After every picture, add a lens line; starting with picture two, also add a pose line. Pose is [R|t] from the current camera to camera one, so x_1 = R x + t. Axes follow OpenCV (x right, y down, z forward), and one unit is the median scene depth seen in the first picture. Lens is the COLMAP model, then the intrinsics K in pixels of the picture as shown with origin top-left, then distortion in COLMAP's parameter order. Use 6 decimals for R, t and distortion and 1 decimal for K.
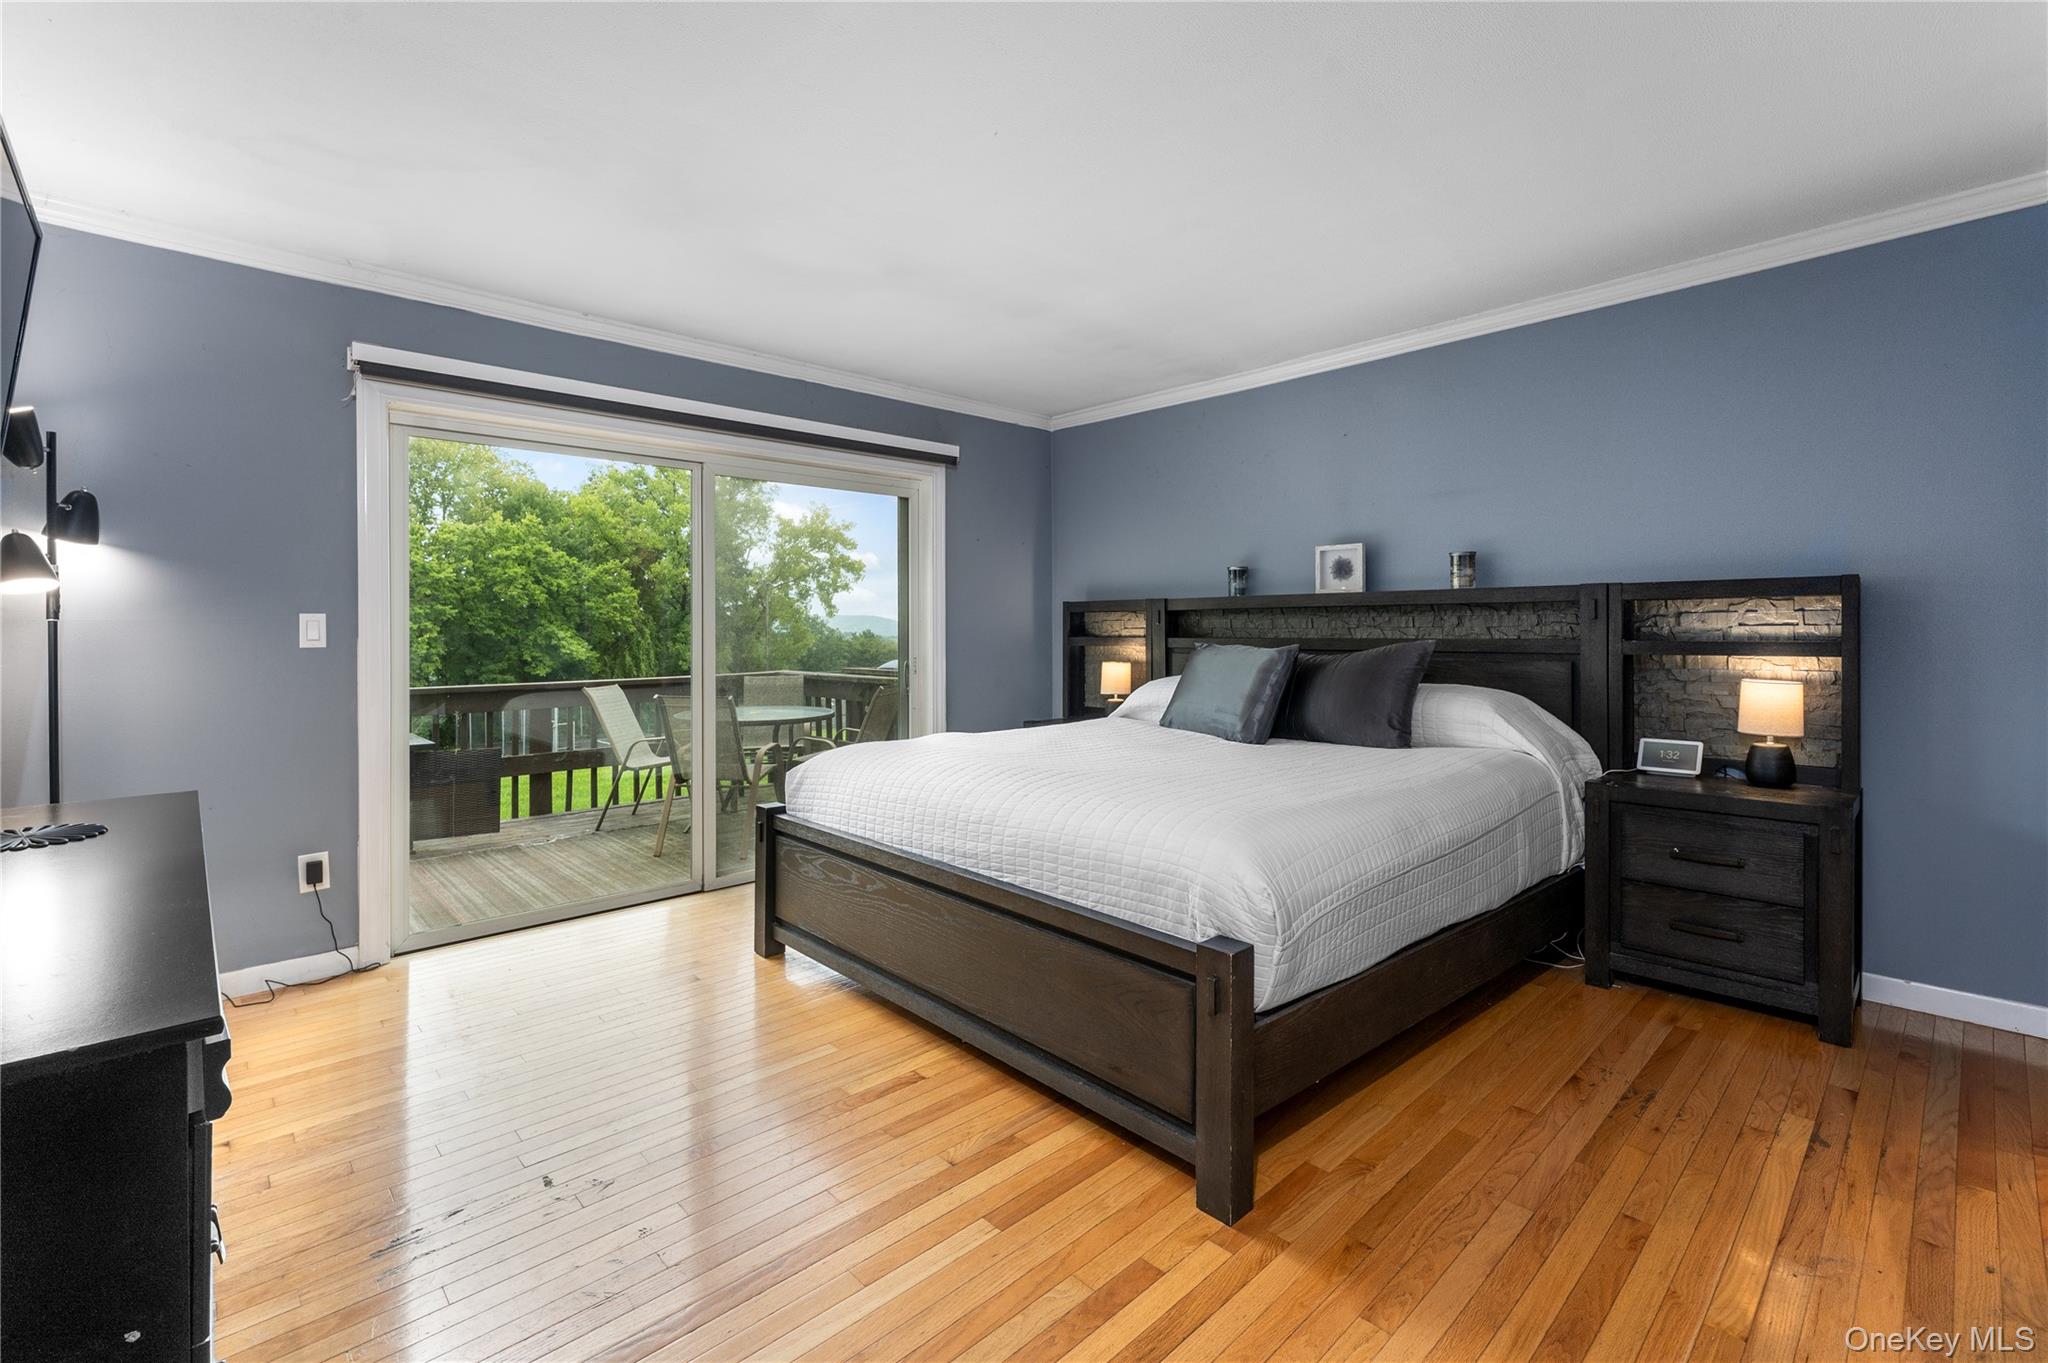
lens RADIAL K [[890.3, 0, 995.7], [0, 890.3, 618.3], [0, 0, 1]] dist [0.003146, -0.000007]
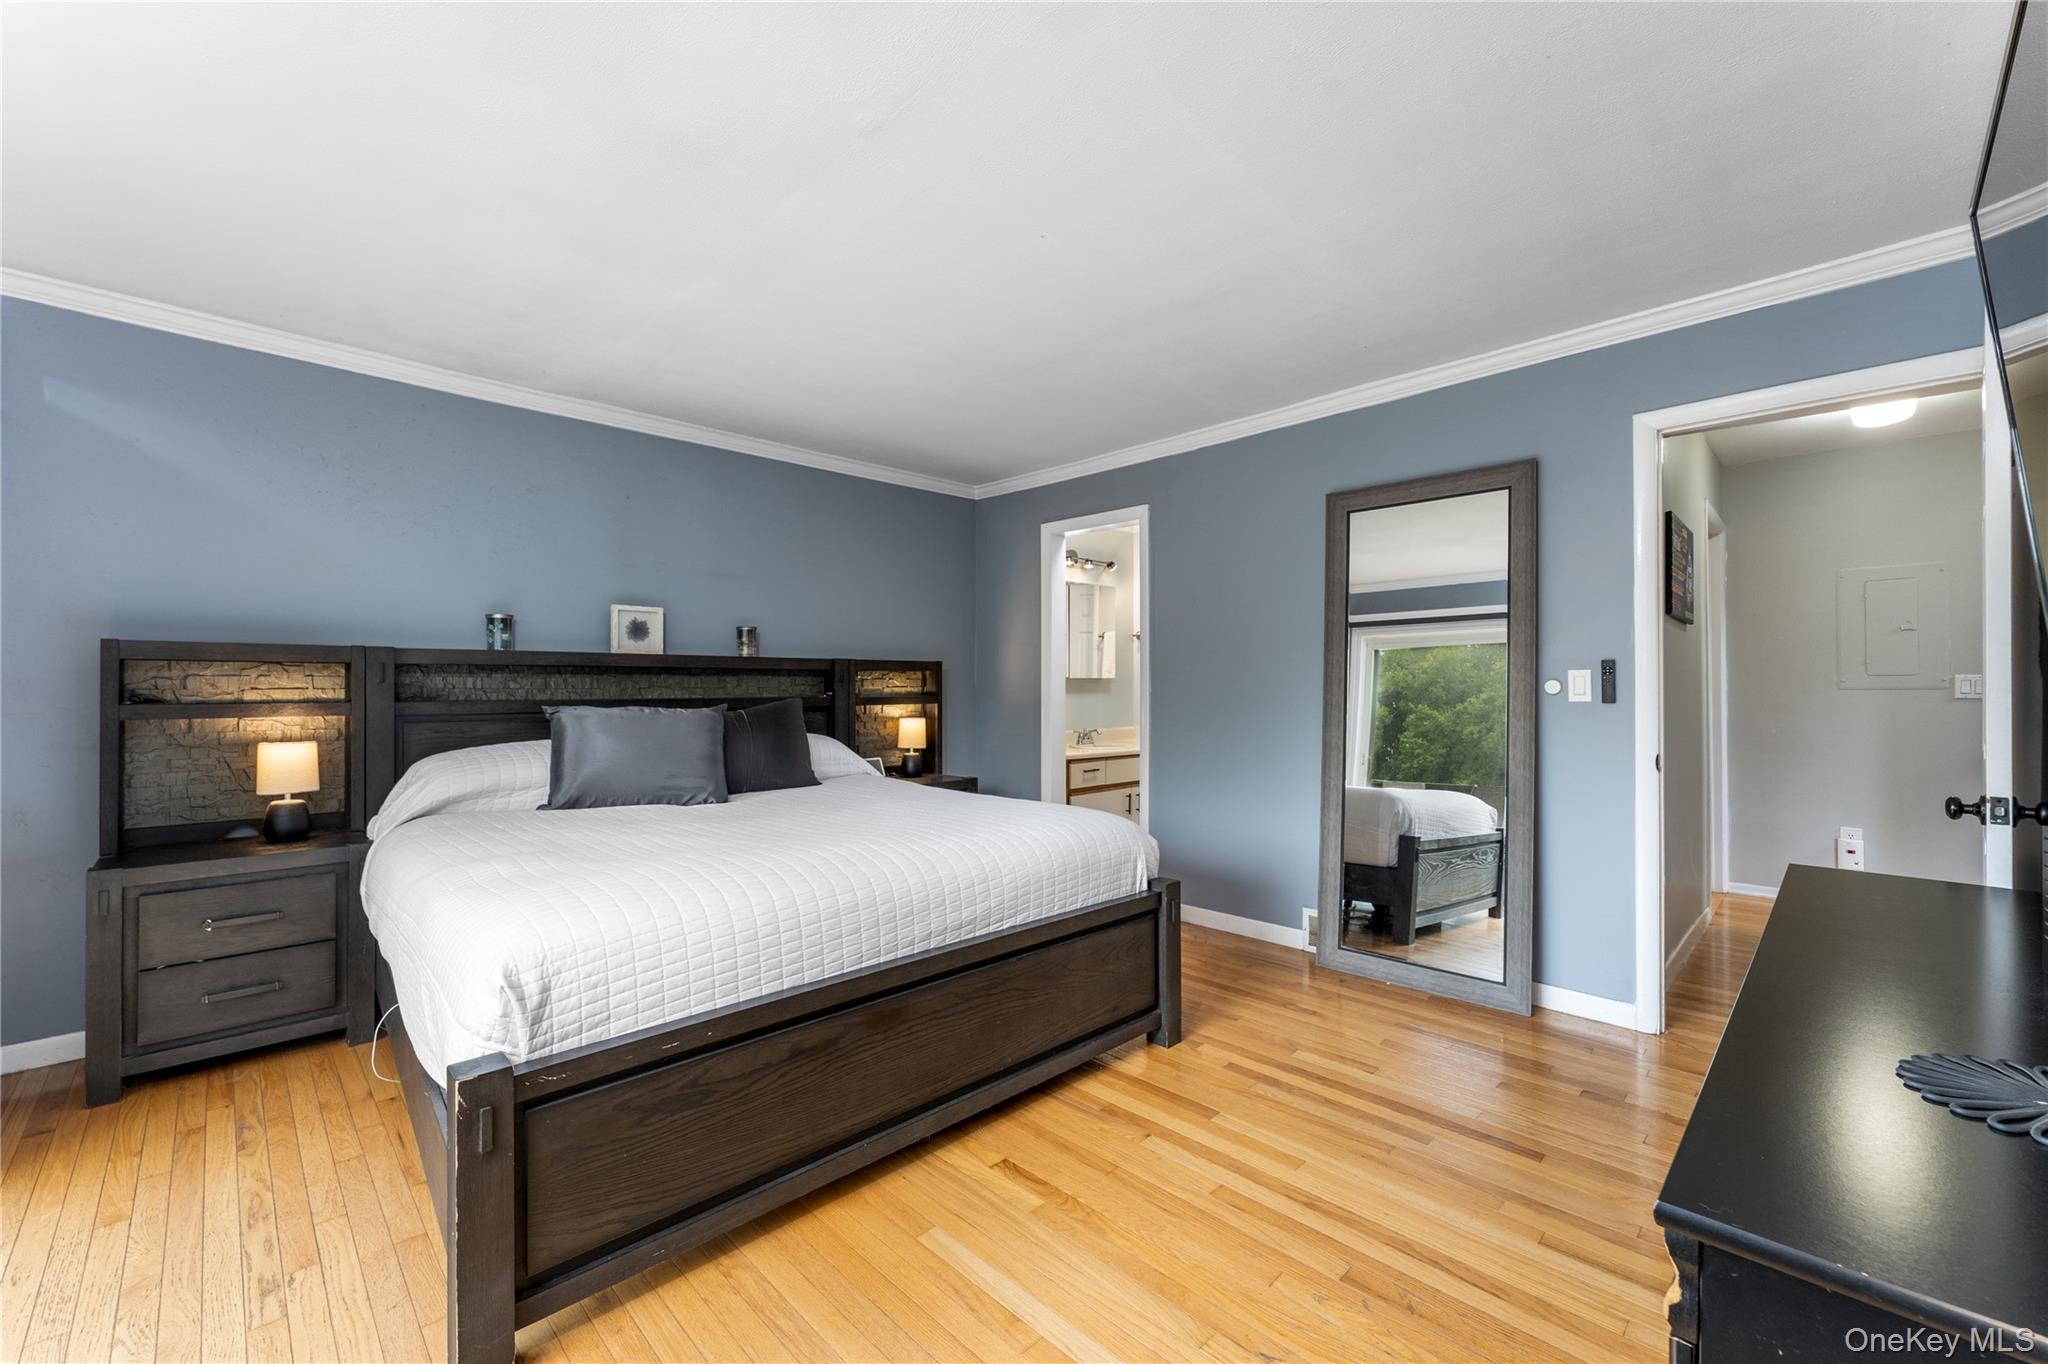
lens RADIAL K [[833.7, 0, 1016.4], [0, 833.7, 690.4], [0, 0, 1]] dist [0.000812, 0.000271]
pose [[-0.041176, 0.000773, 0.999152, -0.566815], [-0.008974, 0.999959, -0.001143, 0.009926], [-0.999112, -0.009014, -0.041168, 0.601880]]
